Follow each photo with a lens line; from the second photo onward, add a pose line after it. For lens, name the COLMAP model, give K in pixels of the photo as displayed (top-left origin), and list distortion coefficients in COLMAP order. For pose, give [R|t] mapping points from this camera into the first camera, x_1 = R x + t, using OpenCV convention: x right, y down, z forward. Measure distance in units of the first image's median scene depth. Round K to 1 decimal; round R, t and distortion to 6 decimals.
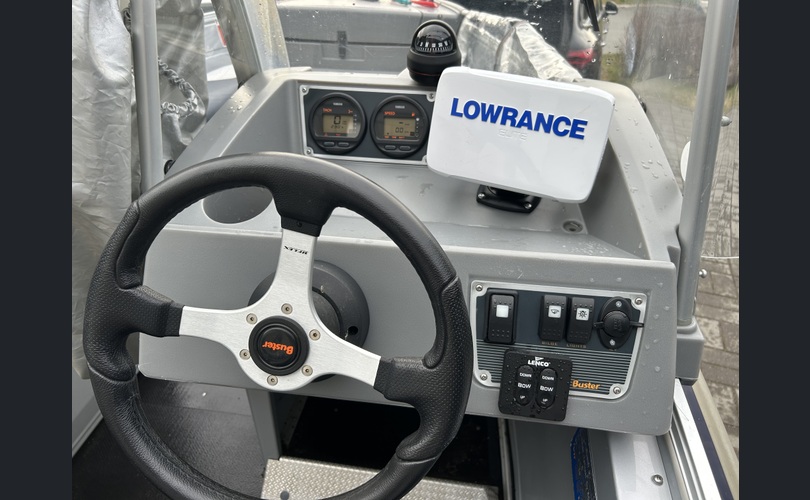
lens RADIAL K [[503.5, 0, 415.6], [0, 503.5, 249.5], [0, 0, 1]] dist [0.026708, -0.006535]
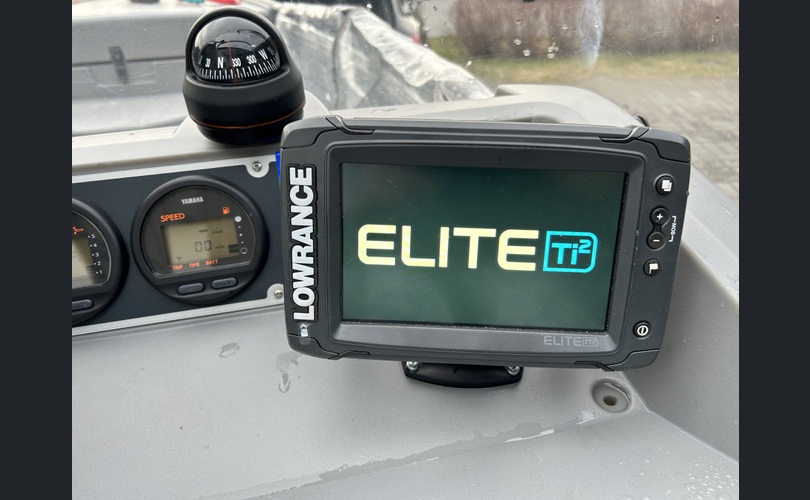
lens RADIAL K [[503.5, 0, 406.6], [0, 503.5, 242.2], [0, 0, 1]] dist [0.026708, -0.006535]
pose [[0.944176, -0.214192, 0.250306, 0.029941], [0.215571, 0.976235, 0.022231, -0.212513], [-0.249119, 0.032969, 0.967911, 0.502051]]
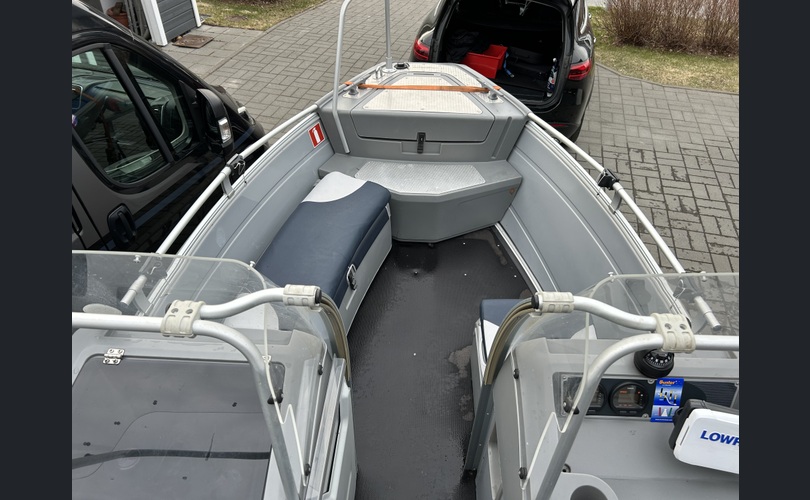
lens RADIAL K [[503.5, 0, 425.9], [0, 503.5, 257.0], [0, 0, 1]] dist [0.026708, -0.006535]
pose [[0.989957, -0.078310, 0.117701, -0.787210], [0.057964, 0.984201, 0.167300, -0.955185], [-0.128943, -0.158798, 0.978855, -0.348501]]
